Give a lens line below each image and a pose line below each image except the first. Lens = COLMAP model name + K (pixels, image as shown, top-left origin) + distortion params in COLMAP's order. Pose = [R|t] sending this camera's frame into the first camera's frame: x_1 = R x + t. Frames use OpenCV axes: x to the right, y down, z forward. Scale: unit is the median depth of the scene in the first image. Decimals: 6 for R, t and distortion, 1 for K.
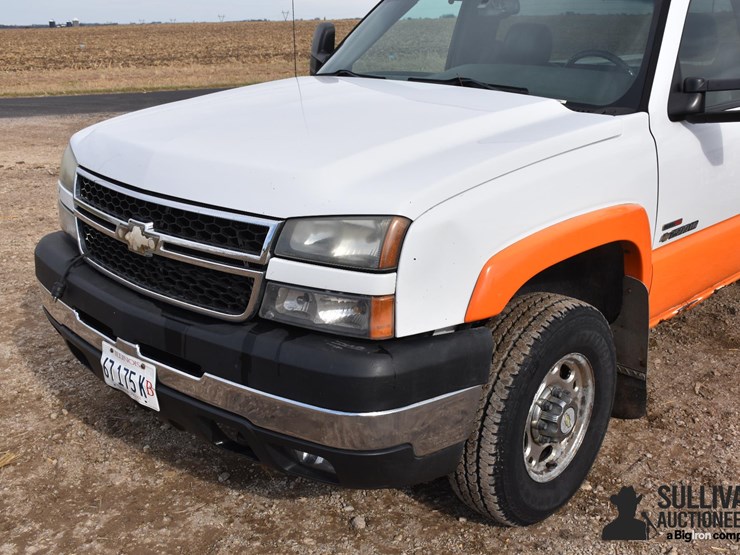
lens RADIAL K [[828.8, 0, 368.0], [0, 828.8, 280.6], [0, 0, 1]] dist [-0.010892, 0.000000]
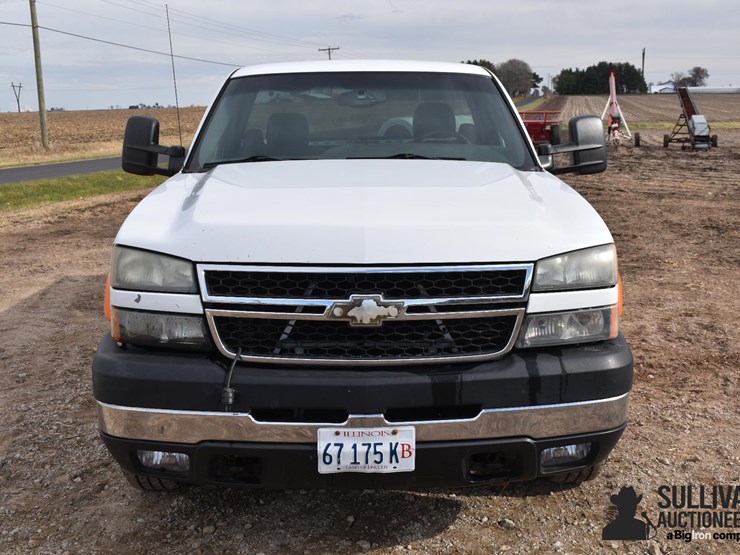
lens RADIAL K [[828.8, 0, 370.9], [0, 828.8, 283.6], [0, 0, 1]] dist [-0.010892, 0.000000]
pose [[0.708387, -0.152619, 0.689126, -0.992266], [0.226085, 0.973964, -0.016702, -0.067214], [-0.668635, 0.167633, 0.724449, 0.246801]]
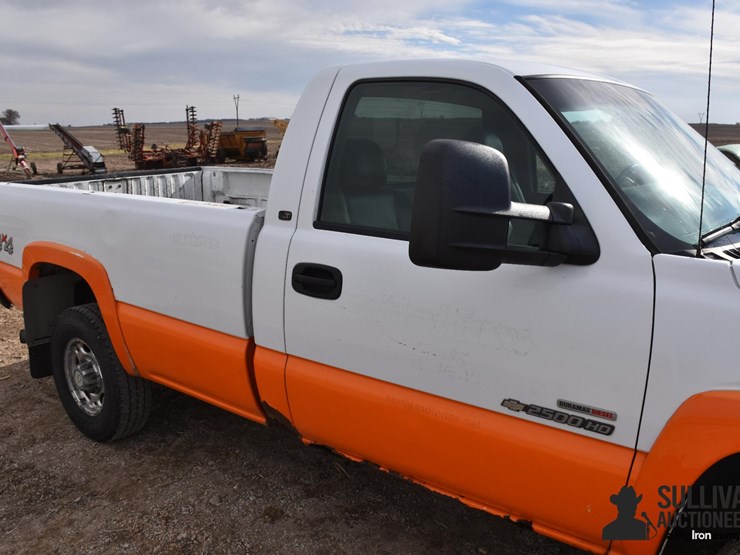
lens RADIAL K [[652.8, 0, 369.8], [0, 652.8, 281.6], [0, 0, 1]] dist [-0.151434, 0.097220]
pose [[-0.091179, -0.220799, 0.971048, -0.703727], [0.308130, 0.921002, 0.238352, -0.599496], [-0.946965, 0.320942, -0.015942, 1.900805]]
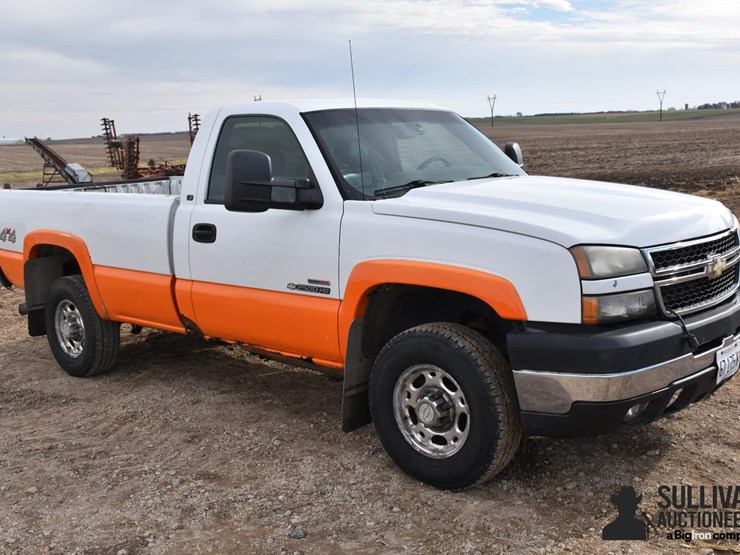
lens RADIAL K [[828.8, 0, 371.3], [0, 828.8, 281.8], [0, 0, 1]] dist [-0.010892, 0.000000]
pose [[-0.023870, -0.165171, 0.985976, -1.767244], [0.344308, 0.924560, 0.163218, -0.491173], [-0.938553, 0.343375, 0.034800, 1.564089]]
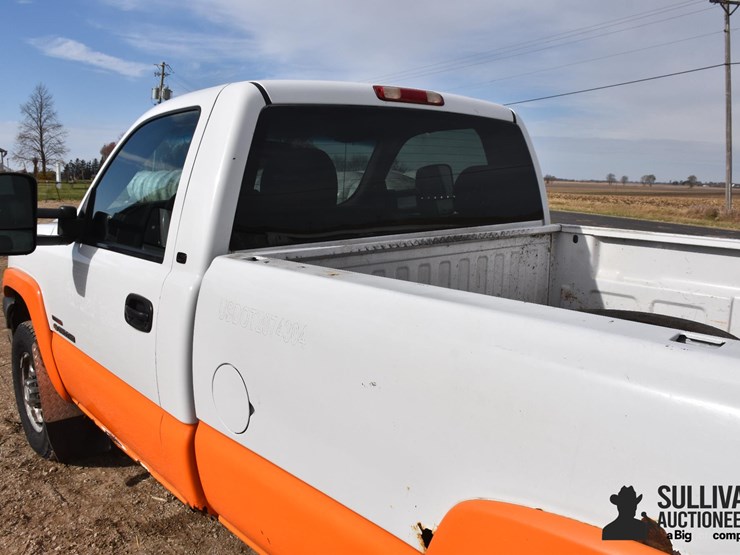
lens RADIAL K [[644.2, 0, 370.1], [0, 644.2, 279.2], [0, 0, 1]] dist [-0.142185, 0.082439]
pose [[-0.066579, 0.178294, -0.981722, 1.485843], [-0.314946, 0.929850, 0.190232, -0.537805], [0.946772, 0.321855, -0.005756, 1.717815]]
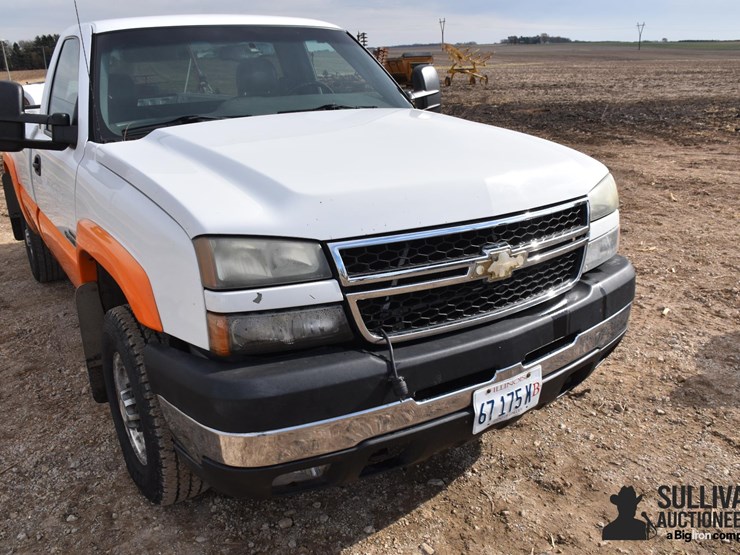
lens RADIAL K [[652.8, 0, 369.3], [0, 652.8, 282.6], [0, 0, 1]] dist [-0.151434, 0.097220]
pose [[0.215176, -0.322902, 0.921647, -1.060755], [0.324825, 0.913684, 0.244275, -0.279005], [-0.920971, 0.246812, 0.301490, 0.925960]]
